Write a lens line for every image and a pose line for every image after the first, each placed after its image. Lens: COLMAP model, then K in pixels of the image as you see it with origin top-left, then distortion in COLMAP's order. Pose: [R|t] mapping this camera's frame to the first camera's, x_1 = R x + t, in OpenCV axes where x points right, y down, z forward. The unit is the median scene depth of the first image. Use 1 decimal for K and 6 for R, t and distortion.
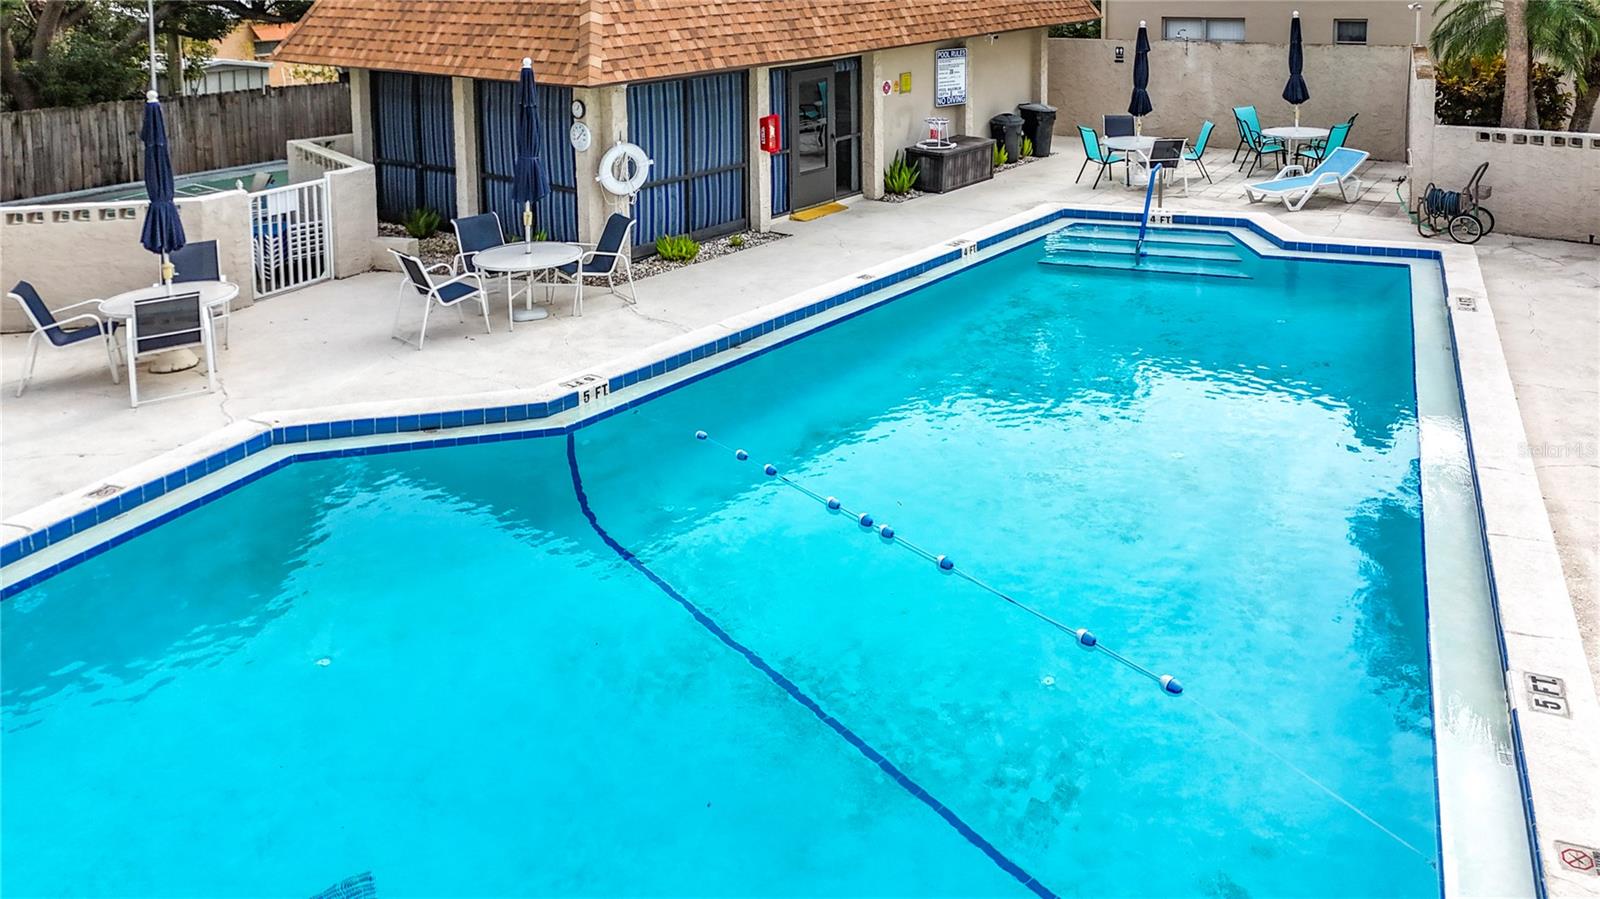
lens RADIAL K [[1043.7, 0, 818.7], [0, 1043.7, 444.5], [0, 0, 1]] dist [-0.001306, -0.000329]
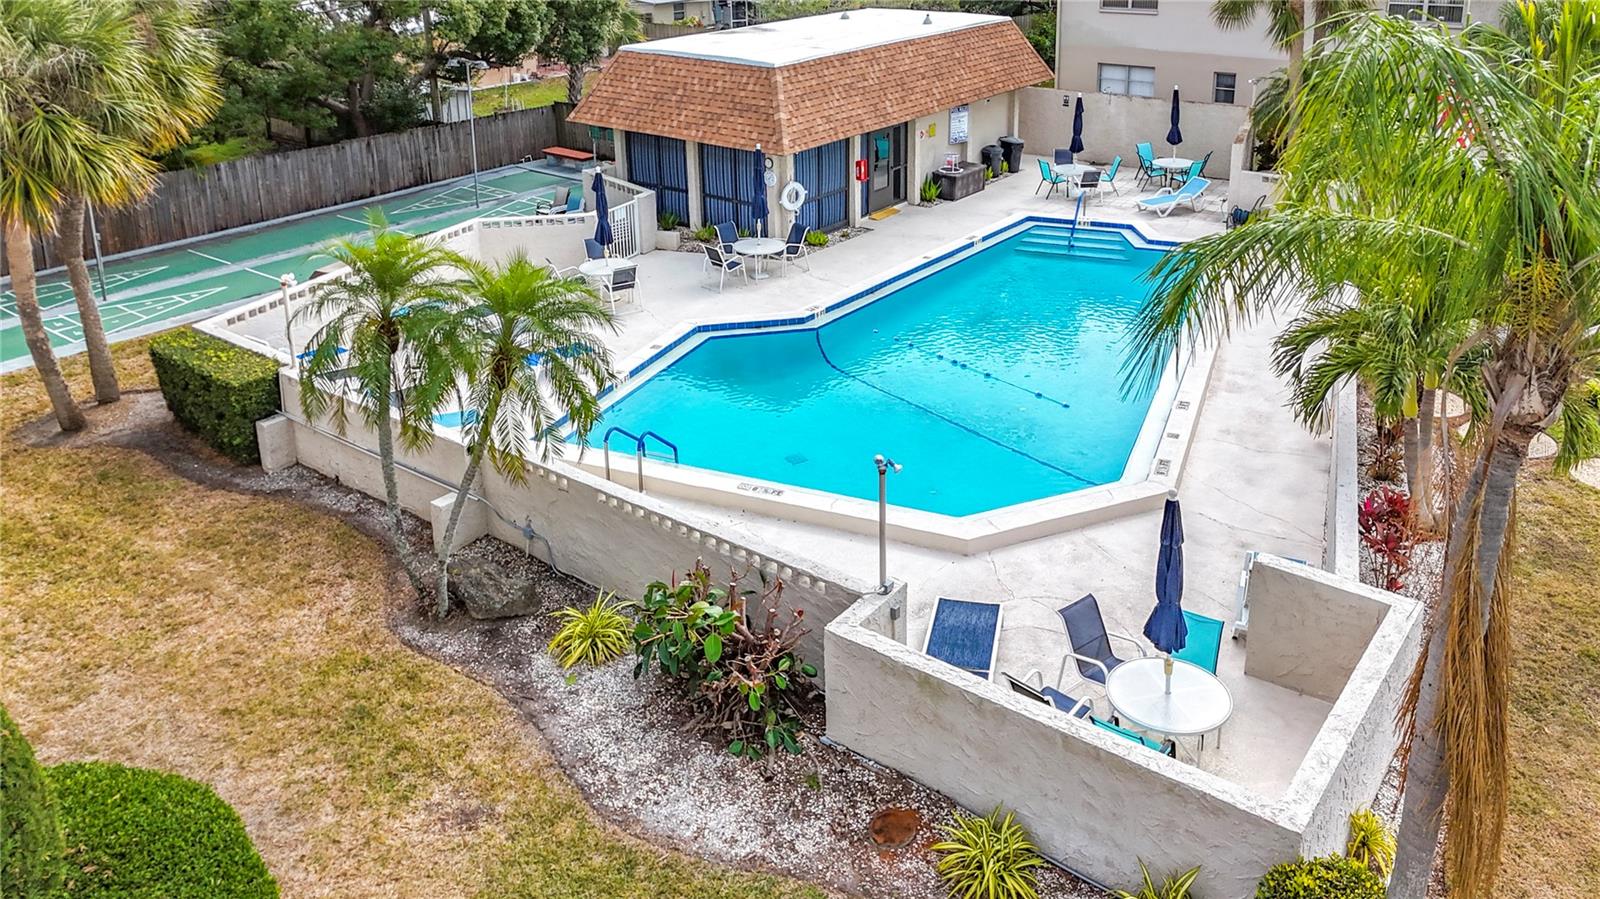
lens RADIAL K [[1149.9, 0, 741.5], [0, 1149.9, 451.5], [0, 0, 1]] dist [0.032862, -0.001320]
pose [[0.999923, 0.011734, 0.003926, -0.249230], [-0.011901, 0.998893, 0.045502, 0.086719], [-0.003388, -0.045545, 0.998957, -0.947257]]
